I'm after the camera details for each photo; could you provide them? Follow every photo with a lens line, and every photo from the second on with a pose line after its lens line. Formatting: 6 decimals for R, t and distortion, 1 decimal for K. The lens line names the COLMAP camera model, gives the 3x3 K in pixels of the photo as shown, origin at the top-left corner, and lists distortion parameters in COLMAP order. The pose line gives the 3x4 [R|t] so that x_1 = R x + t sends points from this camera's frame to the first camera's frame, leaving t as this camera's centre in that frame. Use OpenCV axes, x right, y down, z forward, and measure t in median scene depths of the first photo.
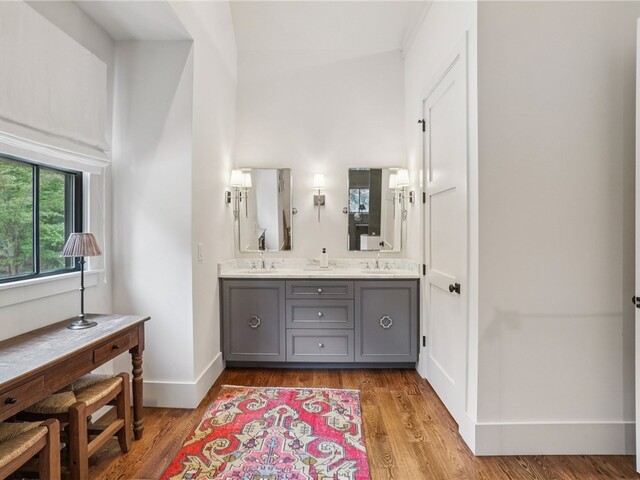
lens RADIAL K [[319.6, 0, 320.4], [0, 319.6, 234.9], [0, 0, 1]] dist [-0.057395, 0.020529]
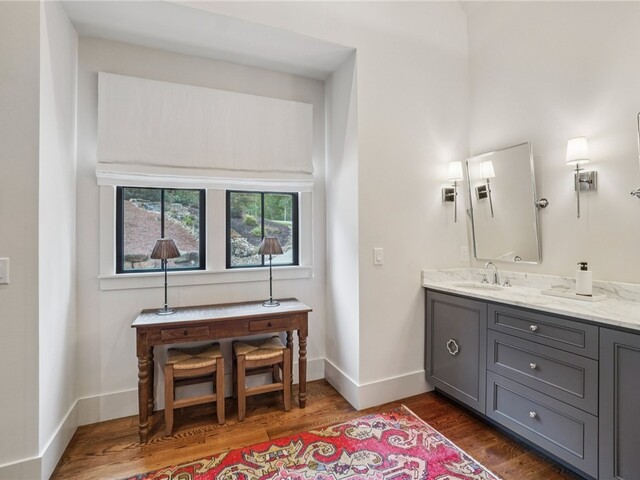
lens RADIAL K [[319.6, 0, 320.4], [0, 319.6, 234.9], [0, 0, 1]] dist [-0.057395, 0.020529]
pose [[0.428916, -0.008182, -0.903307, 0.469850], [-0.000958, 0.999954, -0.009512, -0.003976], [0.903344, 0.004945, 0.428888, 0.448993]]
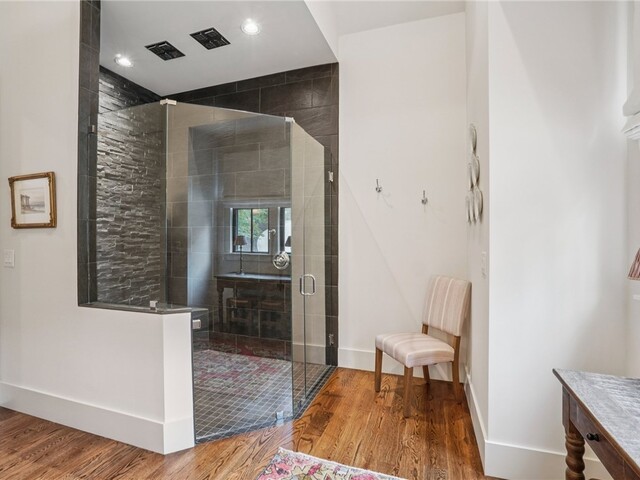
lens RADIAL K [[319.6, 0, 320.4], [0, 319.6, 234.9], [0, 0, 1]] dist [-0.057395, 0.020529]
pose [[-0.287351, 0.001947, -0.957823, 1.077825], [-0.001430, 0.999996, 0.002462, -0.017773], [0.957824, 0.002077, -0.287347, 1.636409]]
